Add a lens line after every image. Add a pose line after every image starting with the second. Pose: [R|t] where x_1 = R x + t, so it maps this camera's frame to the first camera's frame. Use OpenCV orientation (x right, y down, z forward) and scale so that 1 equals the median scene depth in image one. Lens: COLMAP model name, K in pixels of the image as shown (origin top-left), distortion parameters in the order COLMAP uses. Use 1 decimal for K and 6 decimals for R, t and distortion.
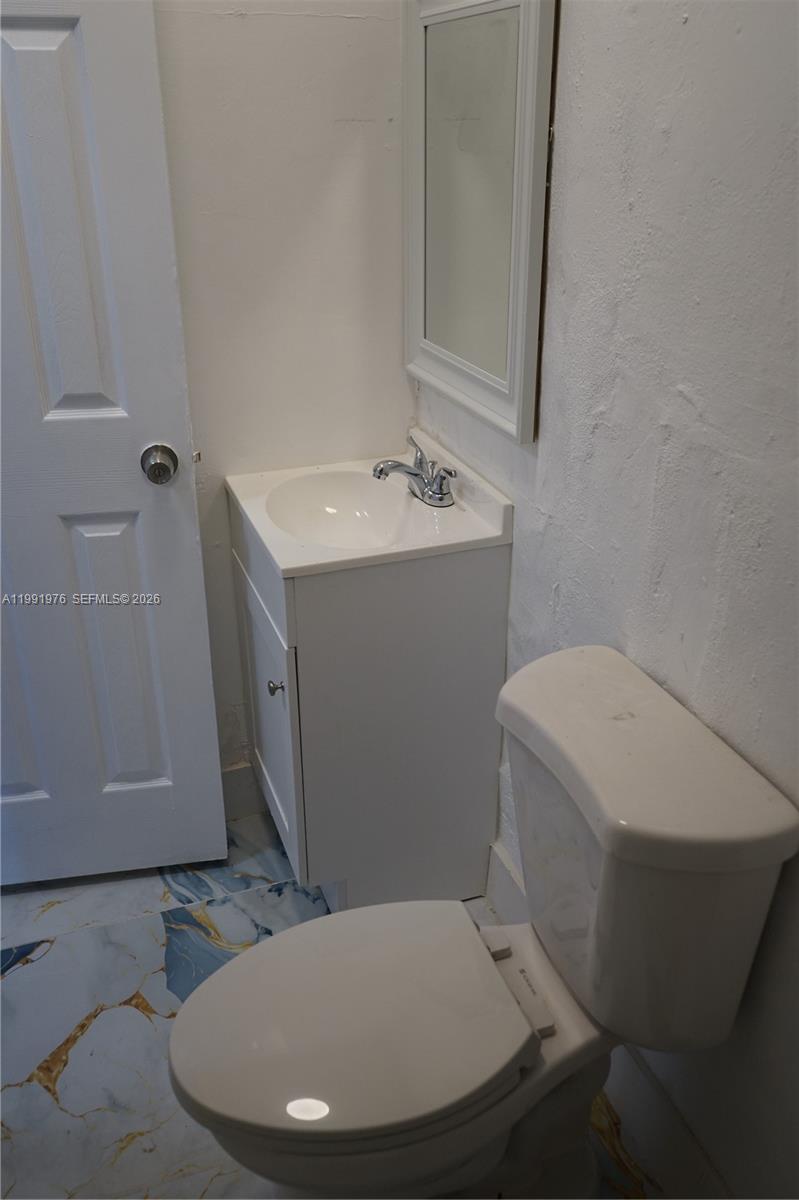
lens RADIAL K [[992.7, 0, 397.1], [0, 992.7, 594.7], [0, 0, 1]] dist [-0.022414, 0.014741]
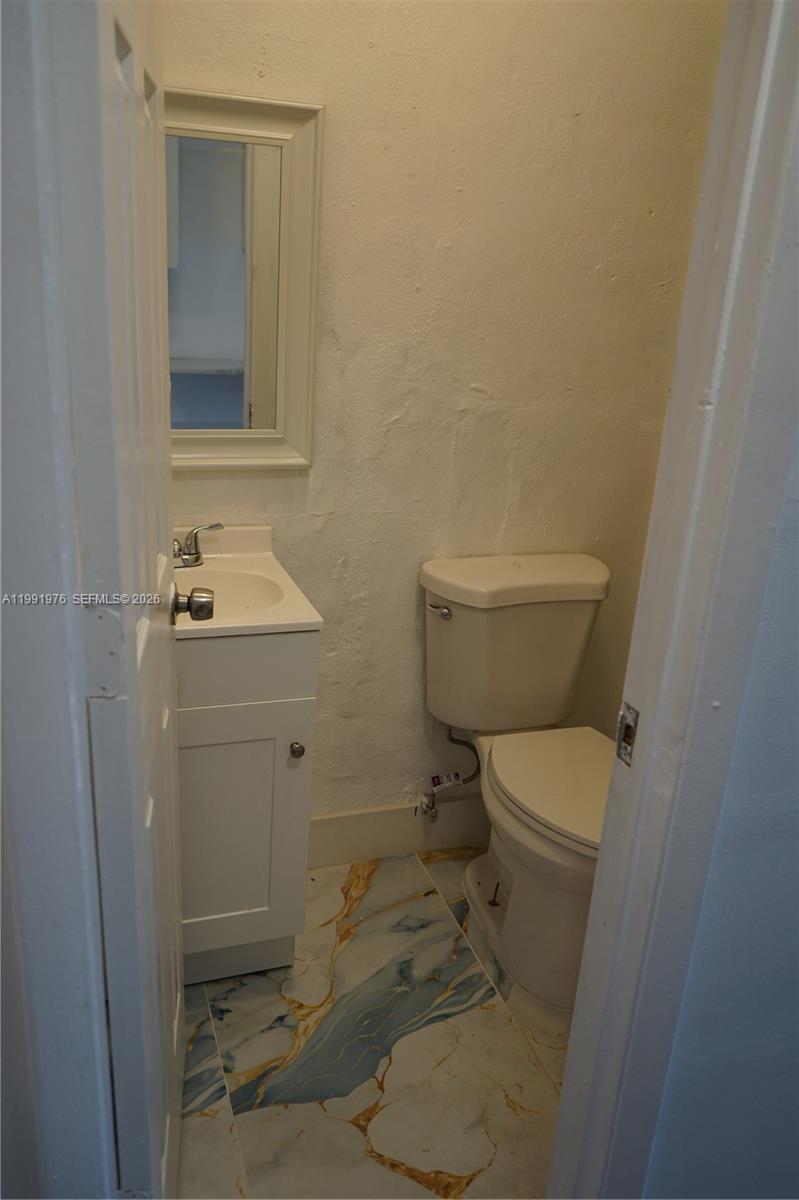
lens RADIAL K [[958.2, 0, 402.1], [0, 958.2, 596.1], [0, 0, 1]] dist [-0.023663, 0.016020]
pose [[-0.011459, -0.336164, 0.941734, -1.124326], [0.375179, 0.871545, 0.315675, -0.357905], [-0.926881, 0.356936, 0.116135, 0.793559]]
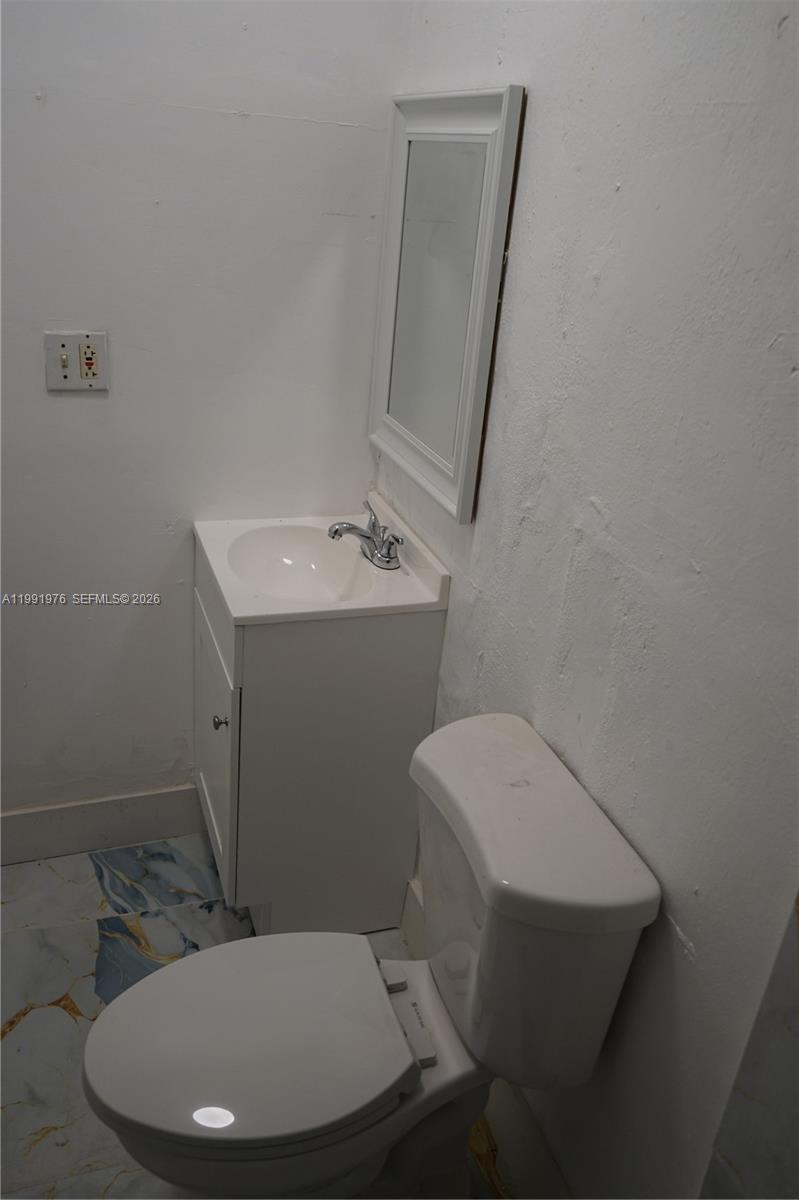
lens RADIAL K [[958.2, 0, 397.7], [0, 958.2, 591.4], [0, 0, 1]] dist [-0.023663, 0.016020]
pose [[0.995691, 0.087697, 0.030146, 0.029771], [-0.086794, 0.995772, -0.030074, -0.038379], [-0.032656, 0.027328, 0.999093, -0.065317]]
